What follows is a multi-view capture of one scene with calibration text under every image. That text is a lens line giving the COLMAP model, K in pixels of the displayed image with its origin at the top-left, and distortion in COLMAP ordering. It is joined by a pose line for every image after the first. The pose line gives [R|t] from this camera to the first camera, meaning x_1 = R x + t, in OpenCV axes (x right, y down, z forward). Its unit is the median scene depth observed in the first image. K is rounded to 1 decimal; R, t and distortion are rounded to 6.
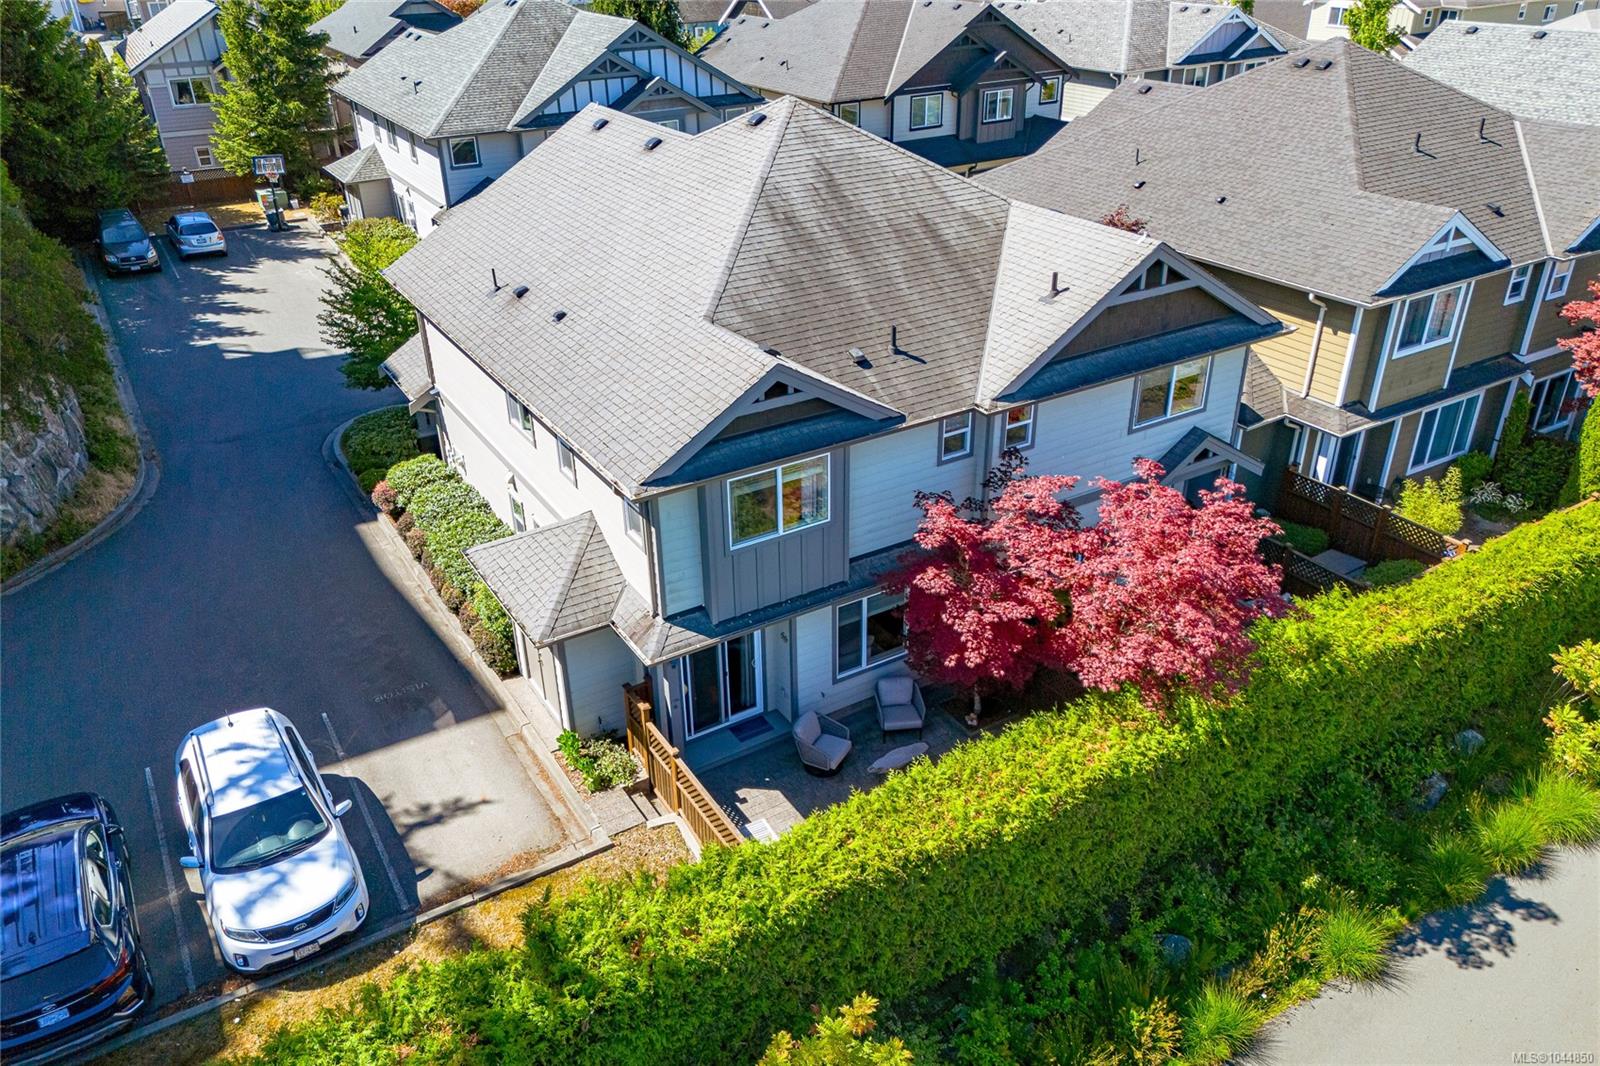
lens RADIAL K [[1157.6, 0, 791.5], [0, 1157.6, 532.7], [0, 0, 1]] dist [0.044855, -0.034274]
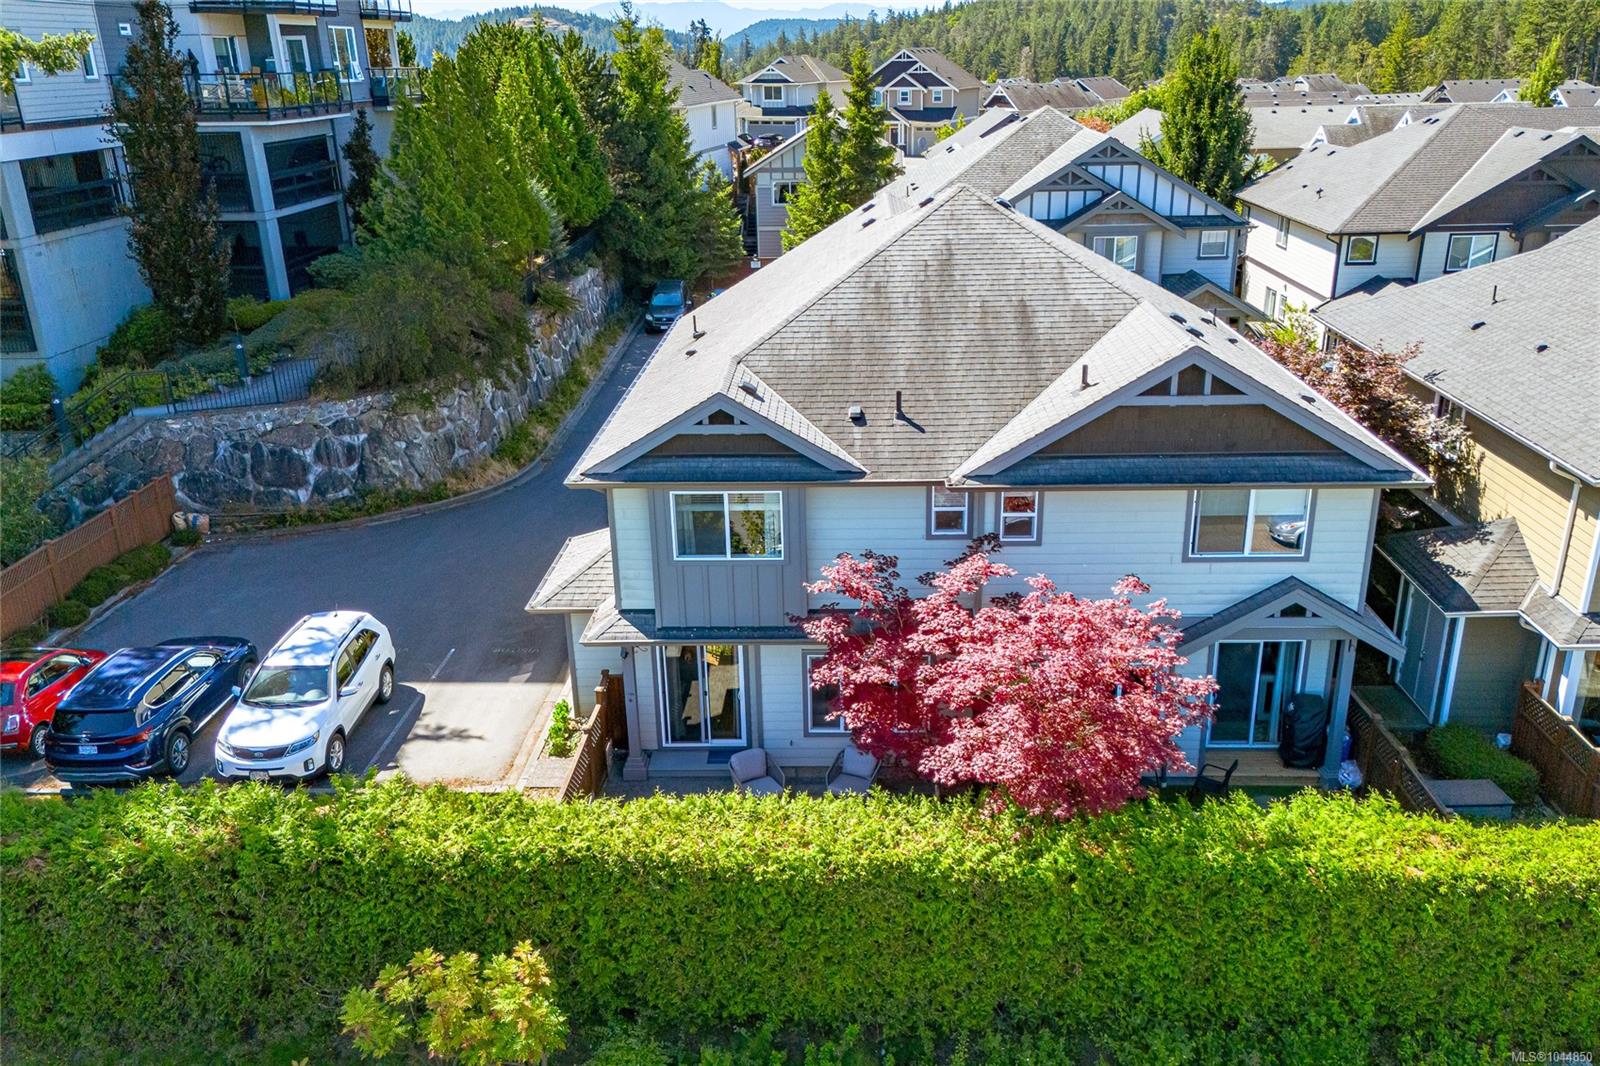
lens RADIAL K [[1261.4, 0, 806.1], [0, 1261.4, 533.6], [0, 0, 1]] dist [0.043588, -0.020211]
pose [[0.844740, 0.191969, -0.499561, 0.569649], [-0.253312, 0.965689, -0.057250, 0.024624], [0.471431, 0.174906, 0.864385, 0.029733]]
